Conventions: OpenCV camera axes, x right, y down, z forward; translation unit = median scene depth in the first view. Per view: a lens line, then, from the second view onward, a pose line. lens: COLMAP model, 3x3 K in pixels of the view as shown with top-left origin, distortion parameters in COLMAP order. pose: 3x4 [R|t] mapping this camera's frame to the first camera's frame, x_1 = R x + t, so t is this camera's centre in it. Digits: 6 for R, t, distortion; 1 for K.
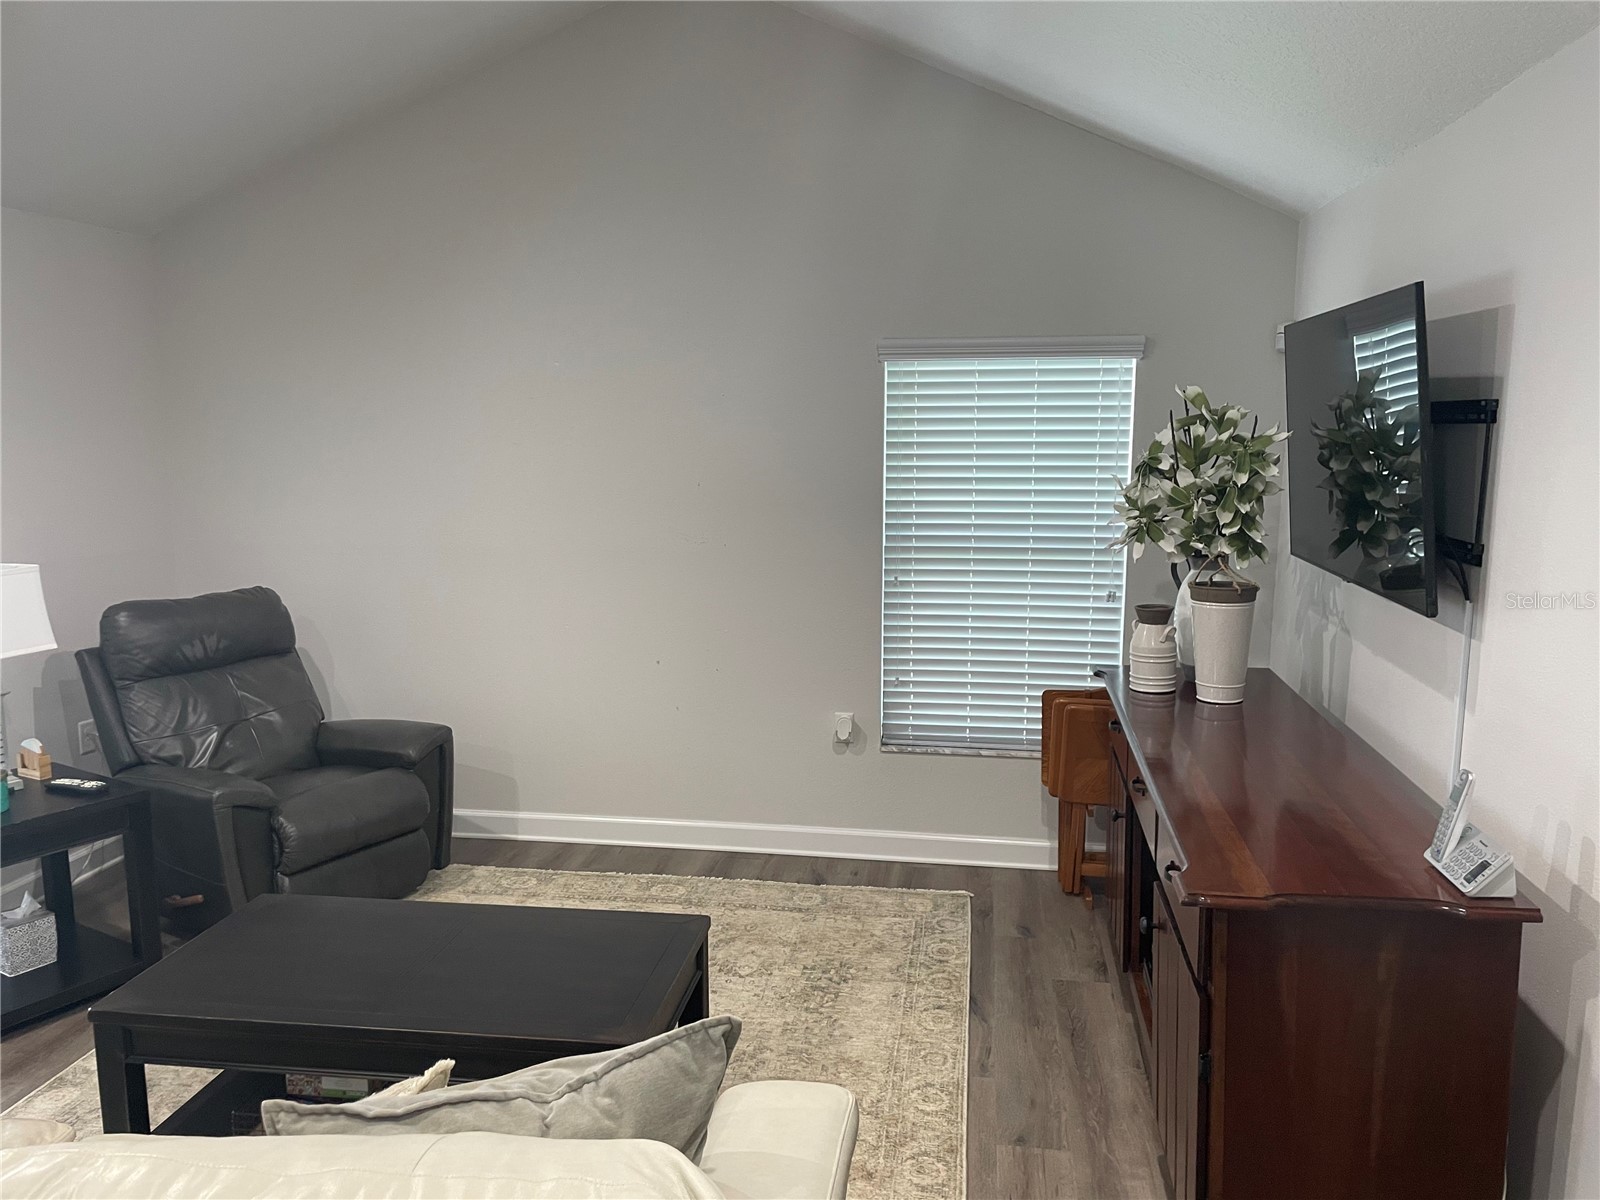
lens RADIAL K [[1207.9, 0, 814.8], [0, 1207.9, 594.4], [0, 0, 1]] dist [0.076918, -0.094471]
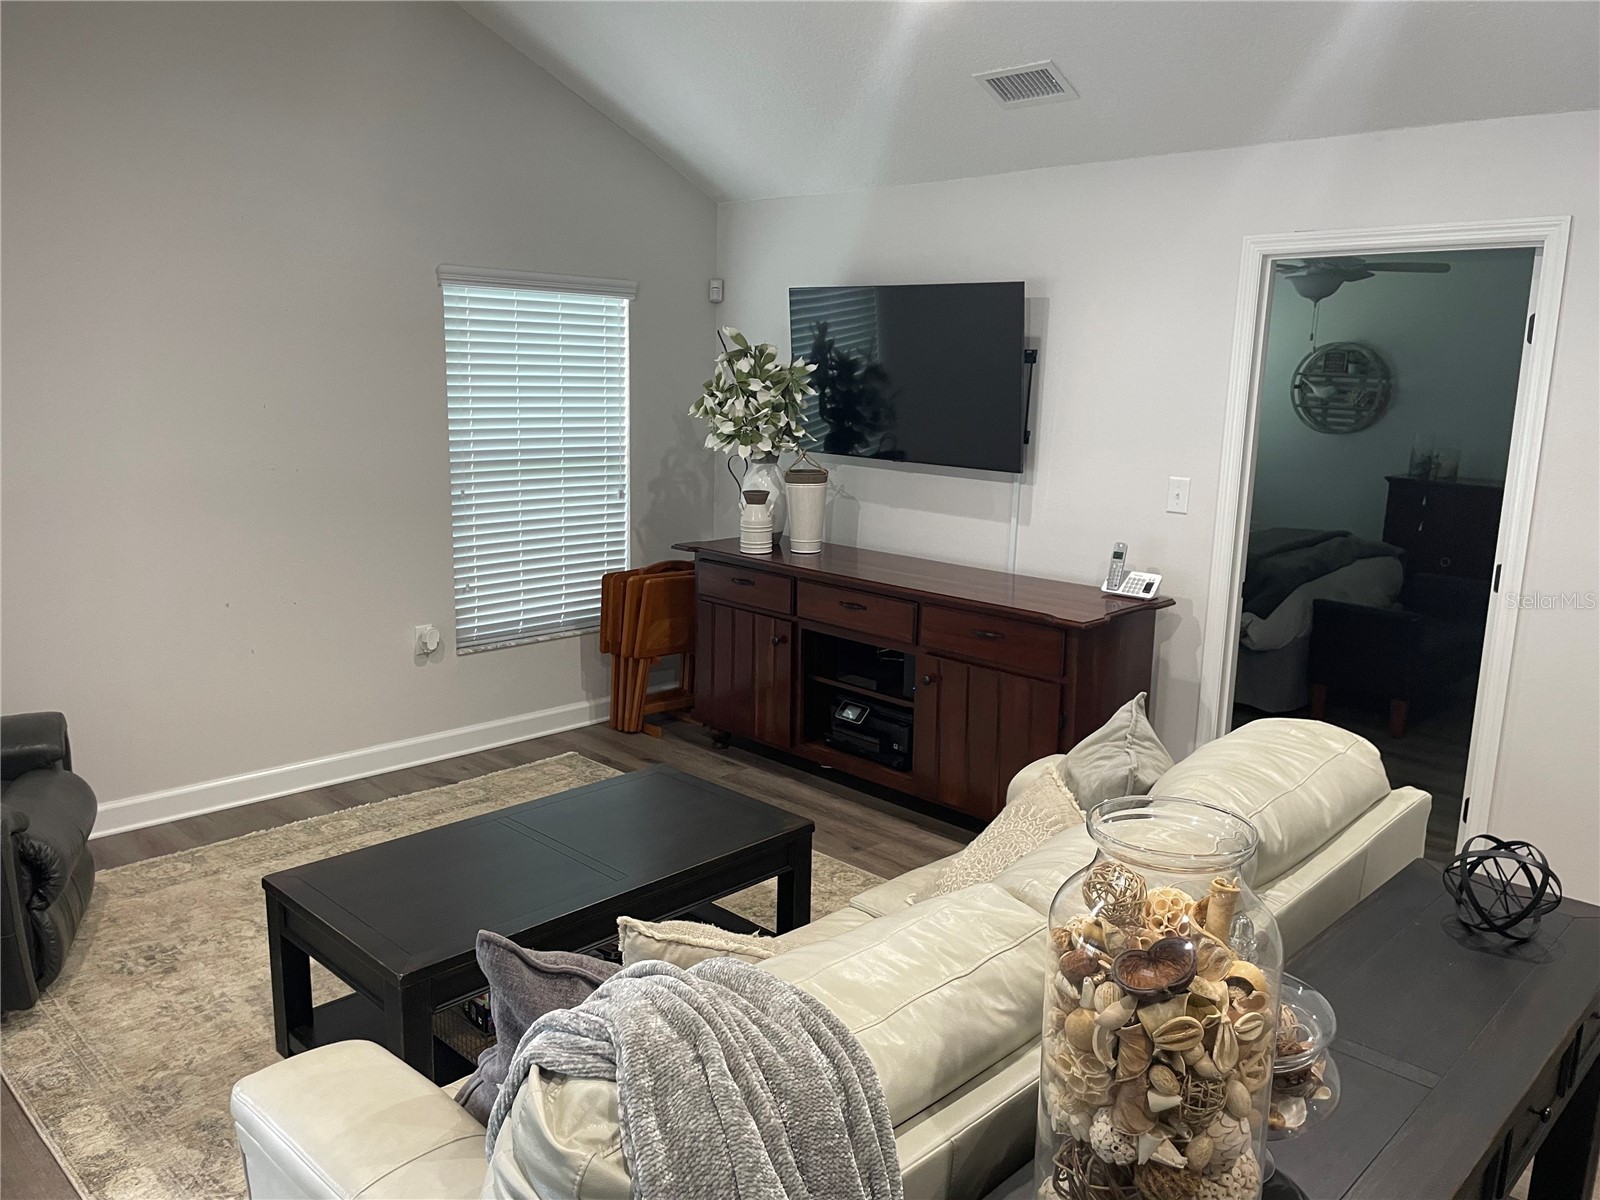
lens RADIAL K [[1207.9, 0, 806.4], [0, 1207.9, 608.6], [0, 0, 1]] dist [0.076918, -0.094471]
pose [[0.590955, -0.148431, 0.792932, -0.681490], [0.086336, 0.988919, 0.120773, -0.016471], [-0.802071, -0.002913, 0.597221, 0.118077]]
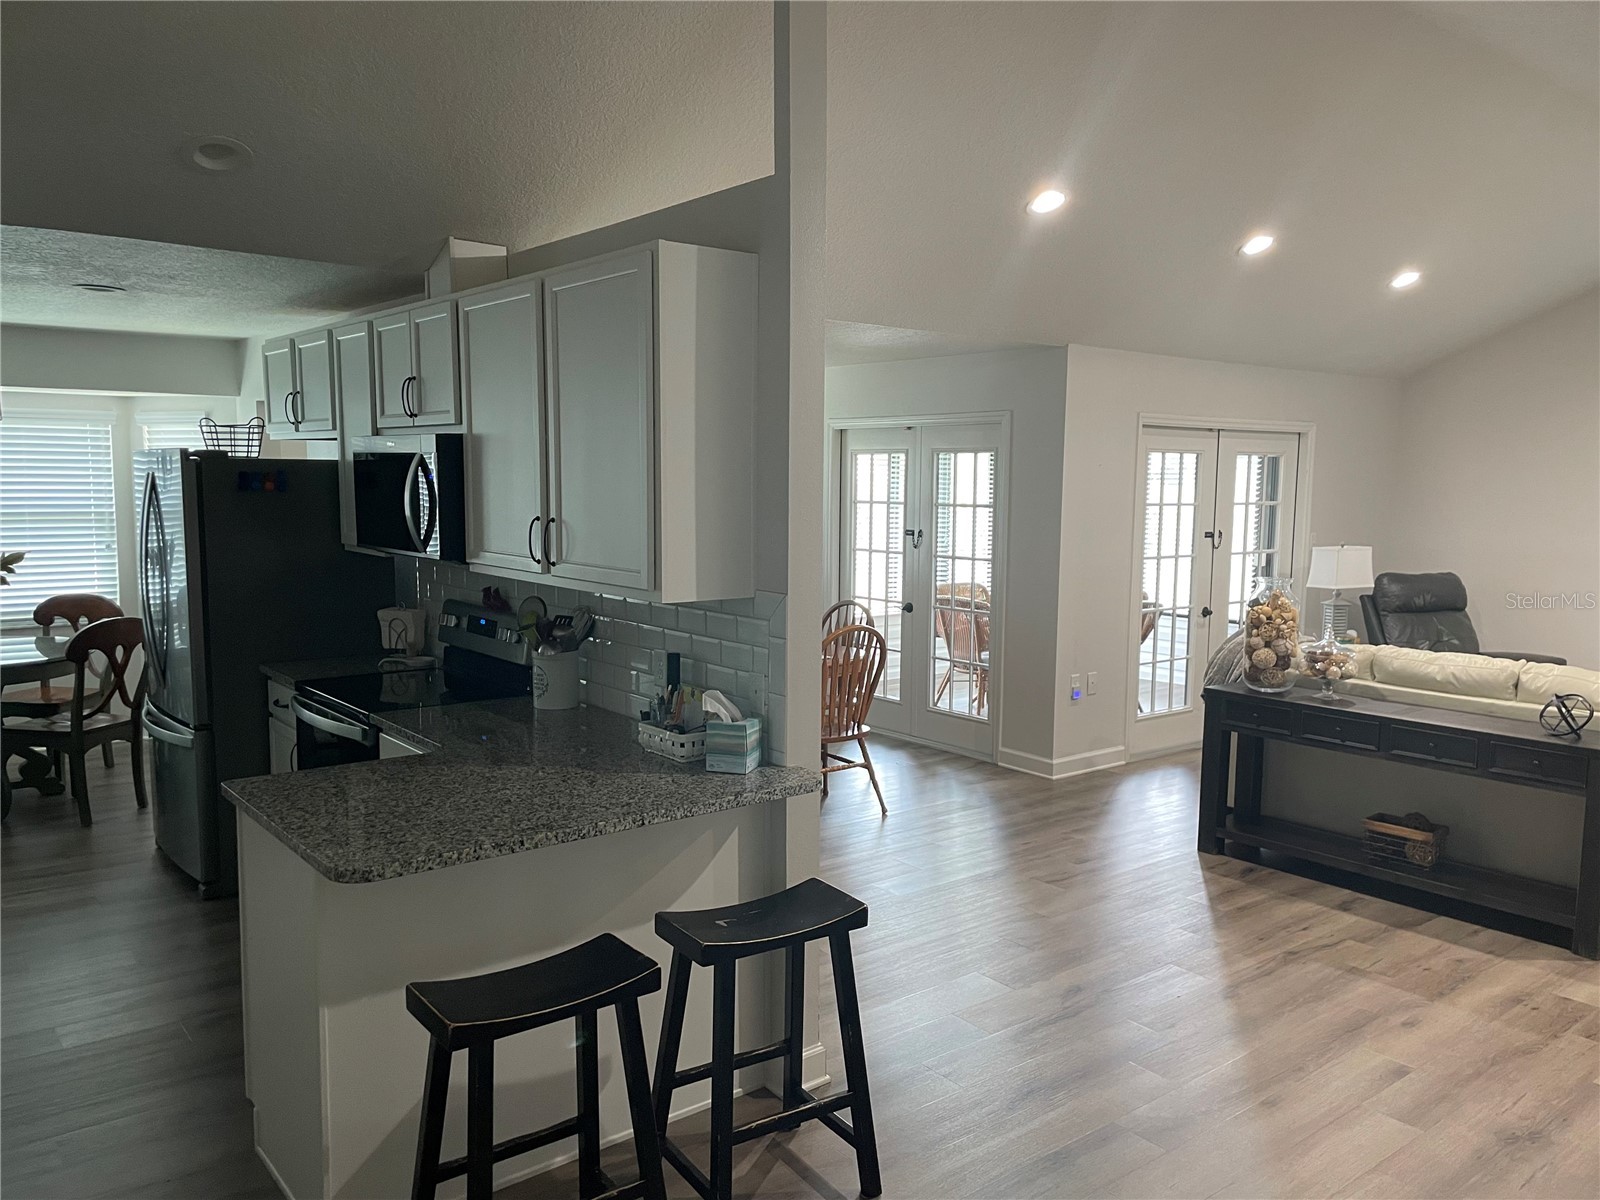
lens RADIAL K [[1207.9, 0, 806.4], [0, 1207.9, 605.1], [0, 0, 1]] dist [0.076918, -0.094471]
pose [[0.726103, 0.078826, -0.683053, 0.102913], [-0.105687, 0.994397, 0.002408, 0.149574], [0.679415, 0.070442, 0.730365, -1.046700]]
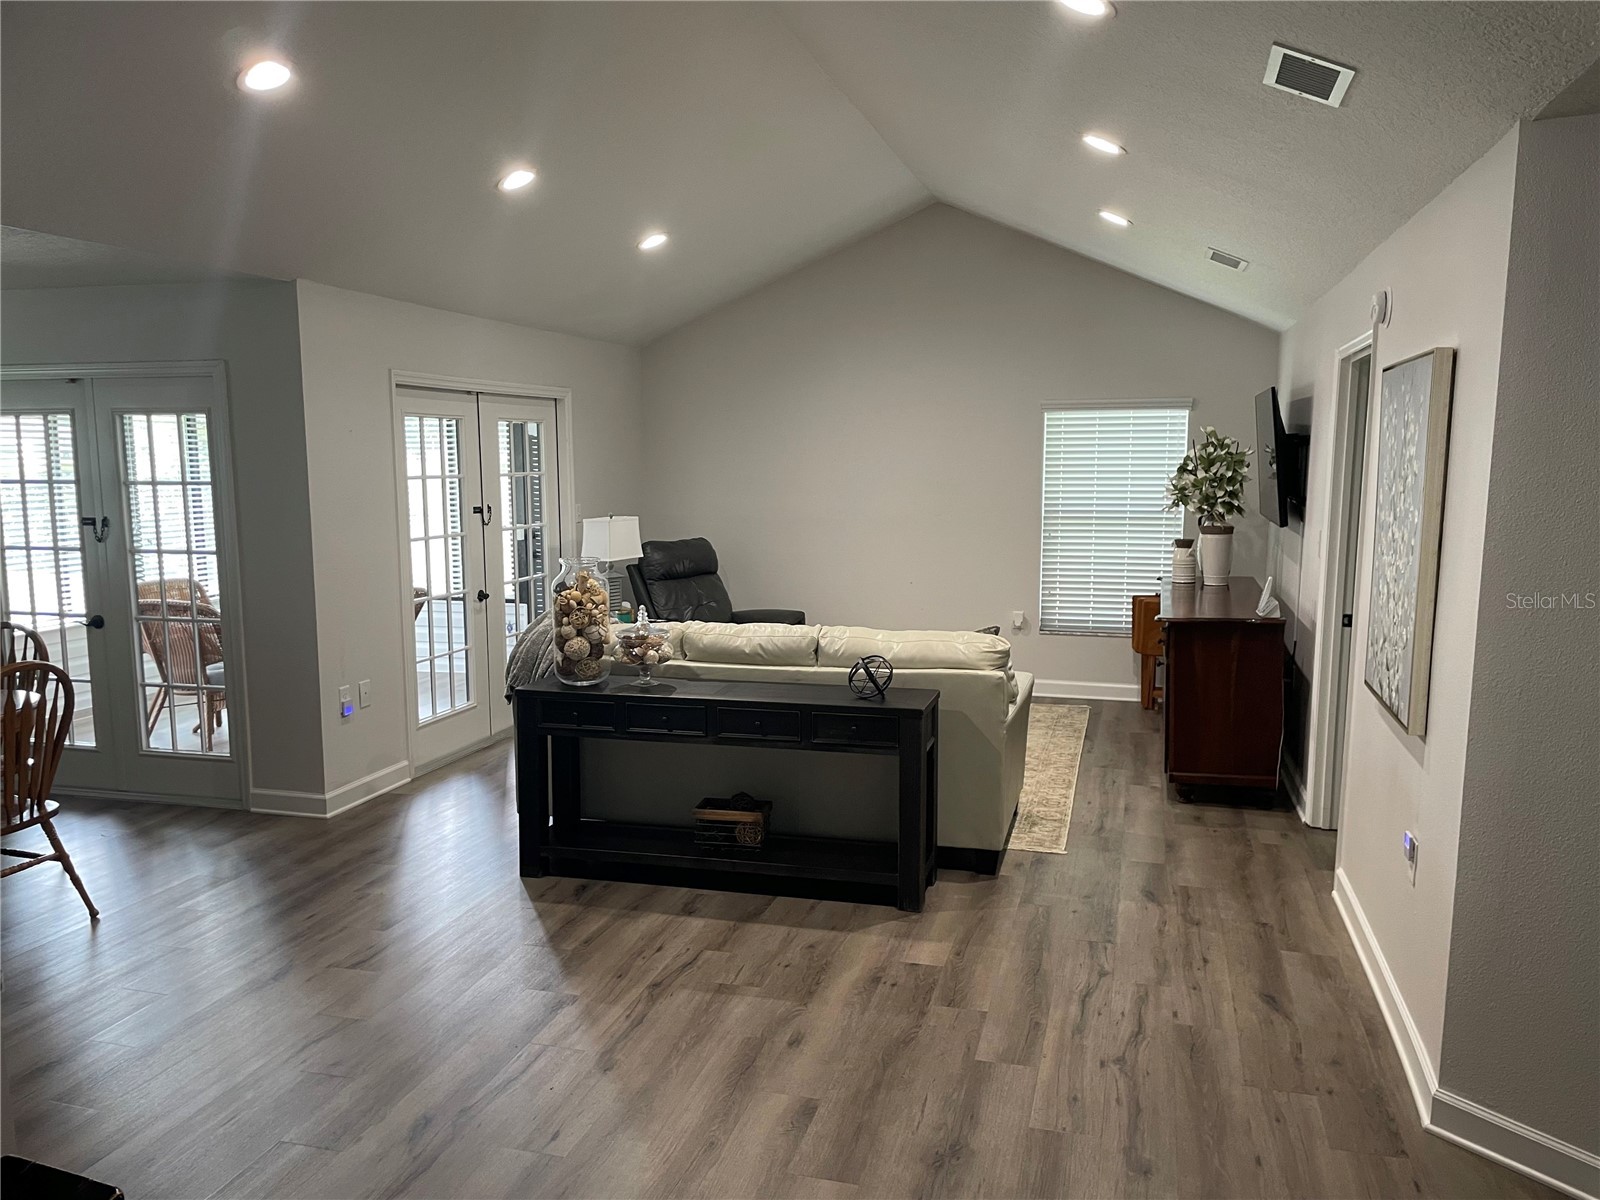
lens RADIAL K [[1207.9, 0, 808.6], [0, 1207.9, 606.7], [0, 0, 1]] dist [0.076918, -0.094471]
pose [[0.991637, 0.012655, -0.128440, -0.058562], [-0.014185, 0.999839, -0.011008, 0.127774], [0.128280, 0.012737, 0.991656, -0.877159]]
